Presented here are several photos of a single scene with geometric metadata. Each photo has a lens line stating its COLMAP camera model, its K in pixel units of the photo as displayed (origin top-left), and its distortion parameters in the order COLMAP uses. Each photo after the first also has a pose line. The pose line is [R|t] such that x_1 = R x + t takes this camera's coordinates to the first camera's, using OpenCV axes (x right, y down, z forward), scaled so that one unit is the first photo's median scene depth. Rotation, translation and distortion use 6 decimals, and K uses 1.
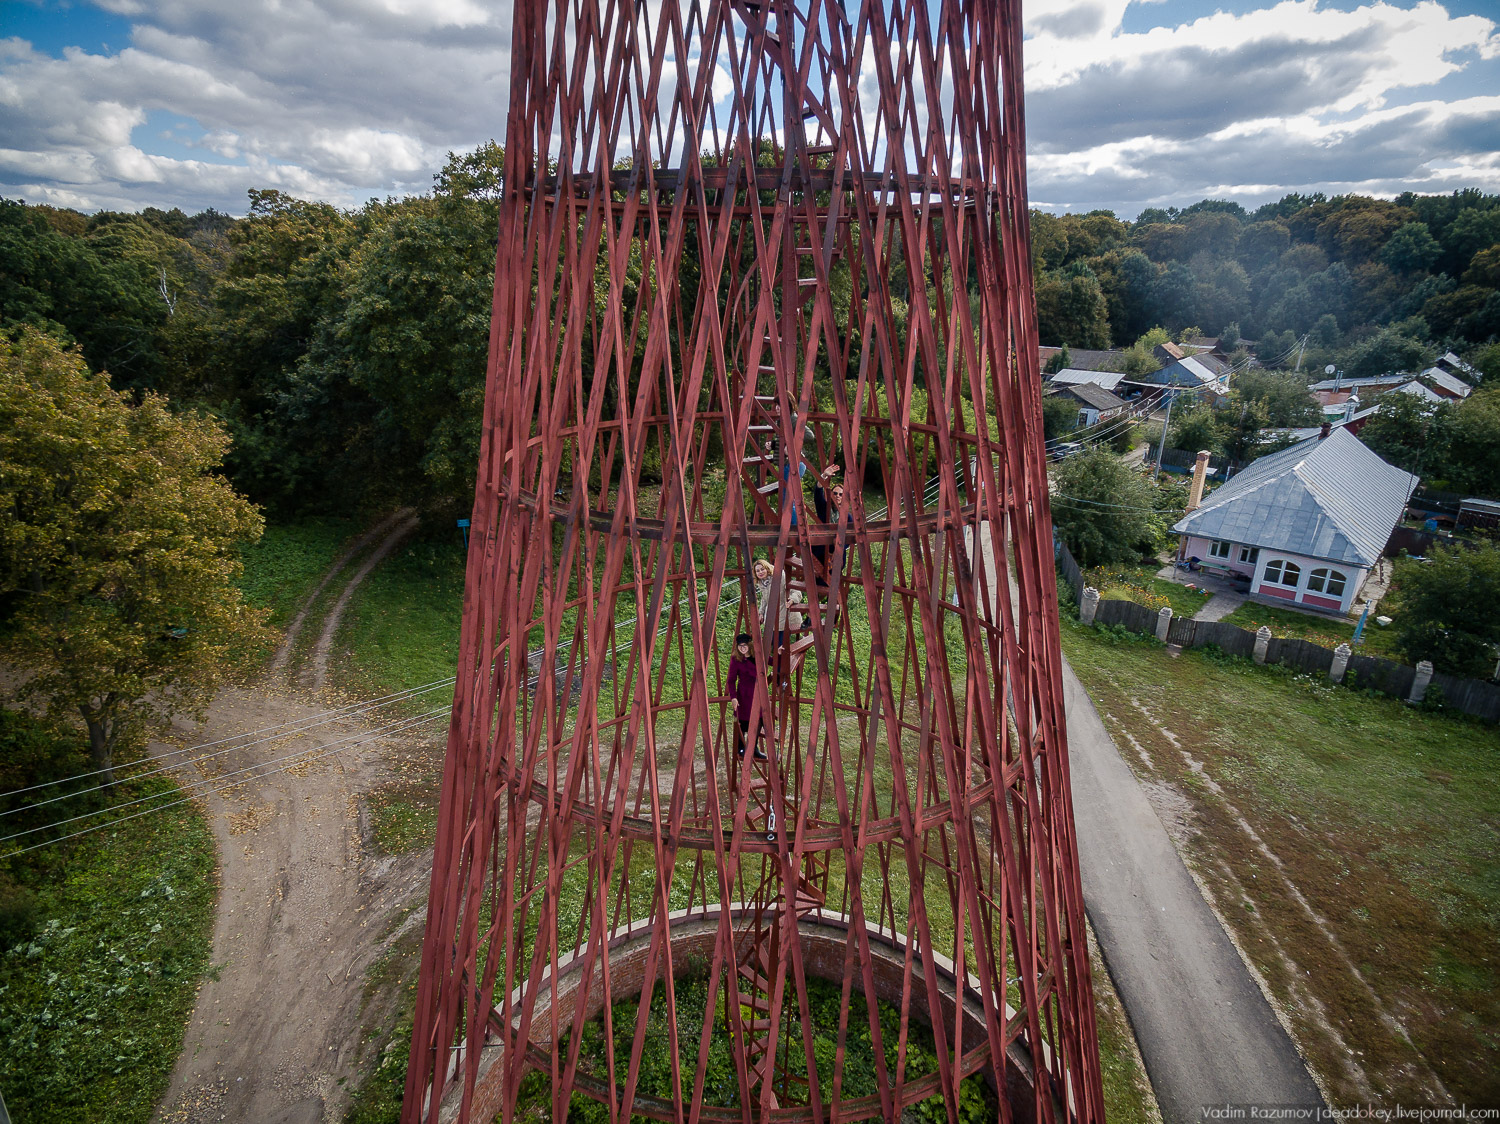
lens RADIAL K [[831.9, 0, 751.2], [0, 831.9, 568.1], [0, 0, 1]] dist [0.005358, 0.001175]
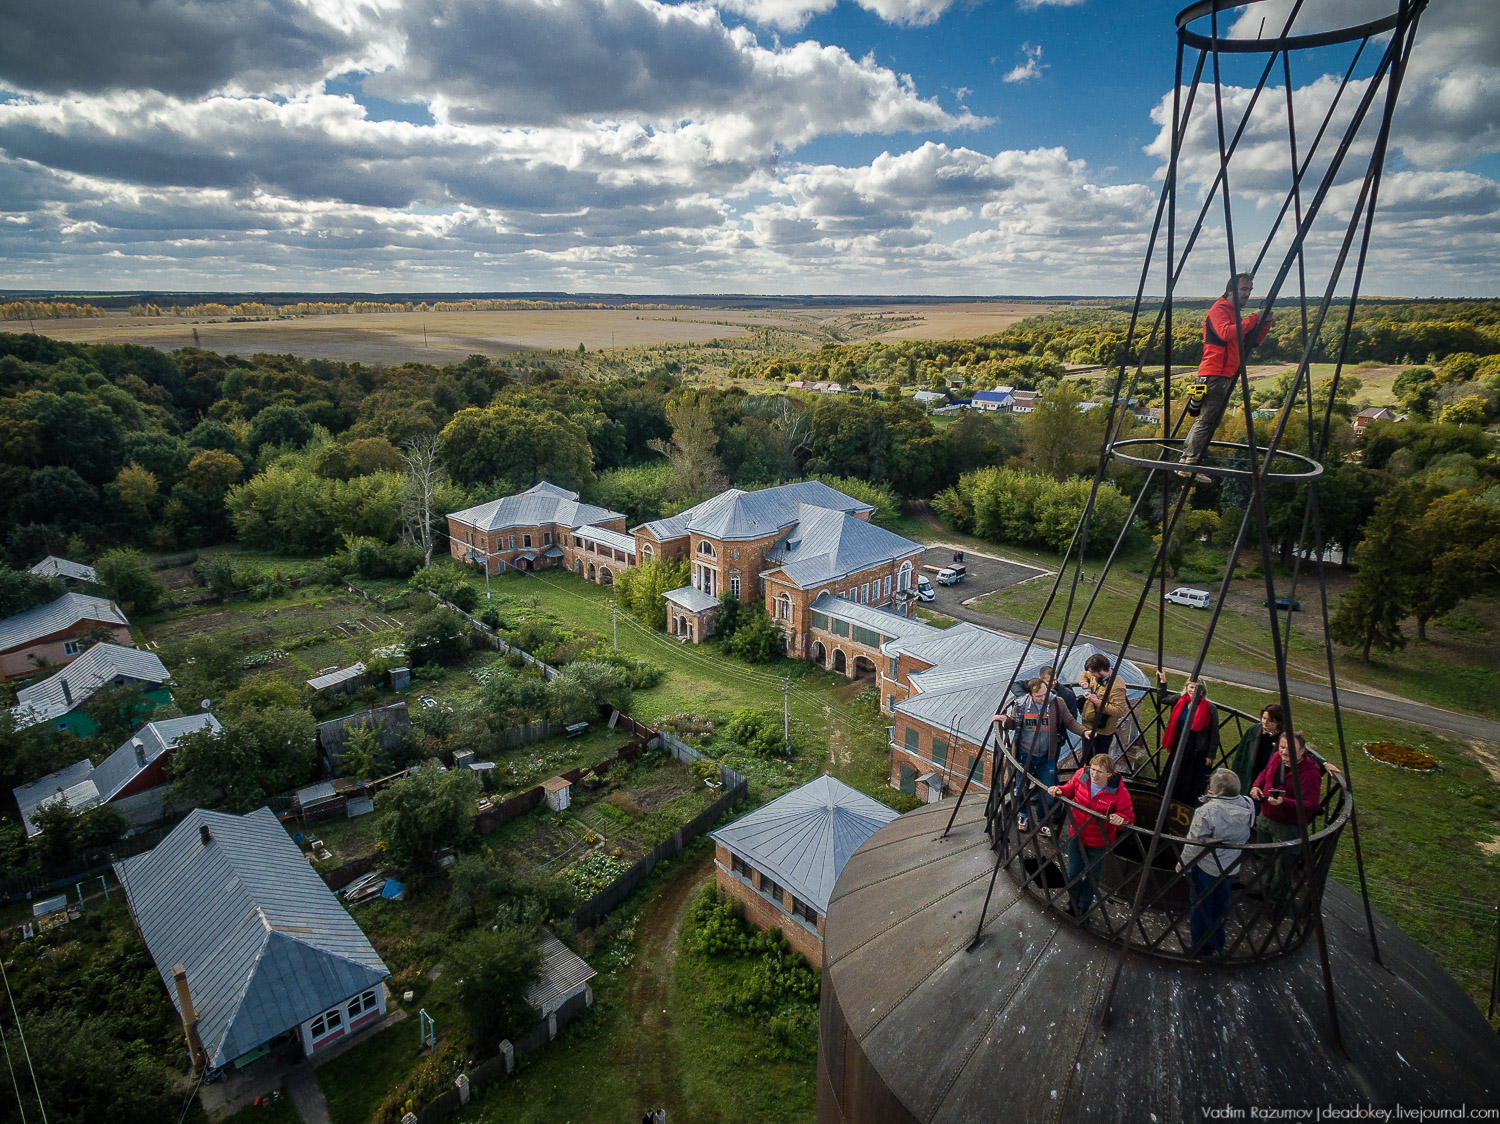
lens RADIAL K [[851.3, 0, 752.0], [0, 851.3, 567.4], [0, 0, 1]] dist [0.010951, 0.001961]
pose [[0.079936, -0.308516, 0.947854, -0.193119], [0.336932, 0.903292, 0.265596, -0.649561], [-0.938130, 0.298131, 0.176155, 0.113618]]
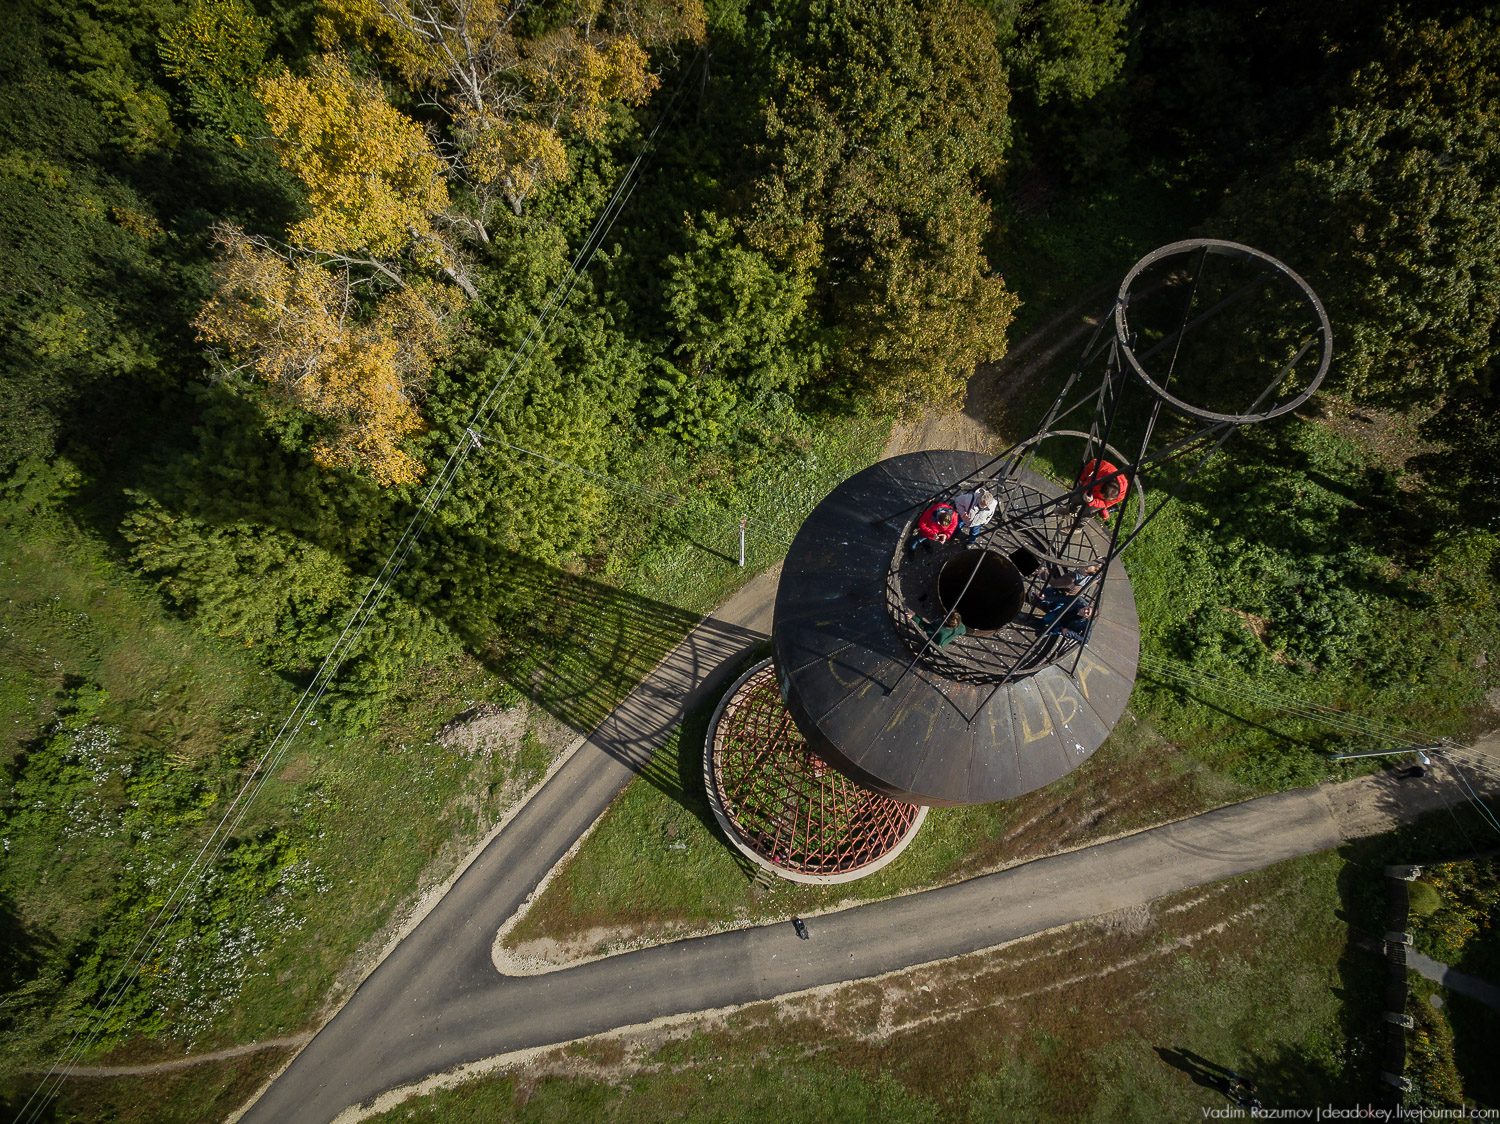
lens RADIAL K [[831.9, 0, 751.2], [0, 831.9, 568.1], [0, 0, 1]] dist [0.005358, 0.001175]
pose [[0.350342, 0.888048, -0.297712, 0.070147], [-0.325236, 0.413423, 0.850472, -0.759189], [0.878341, -0.201129, 0.433664, -0.159714]]
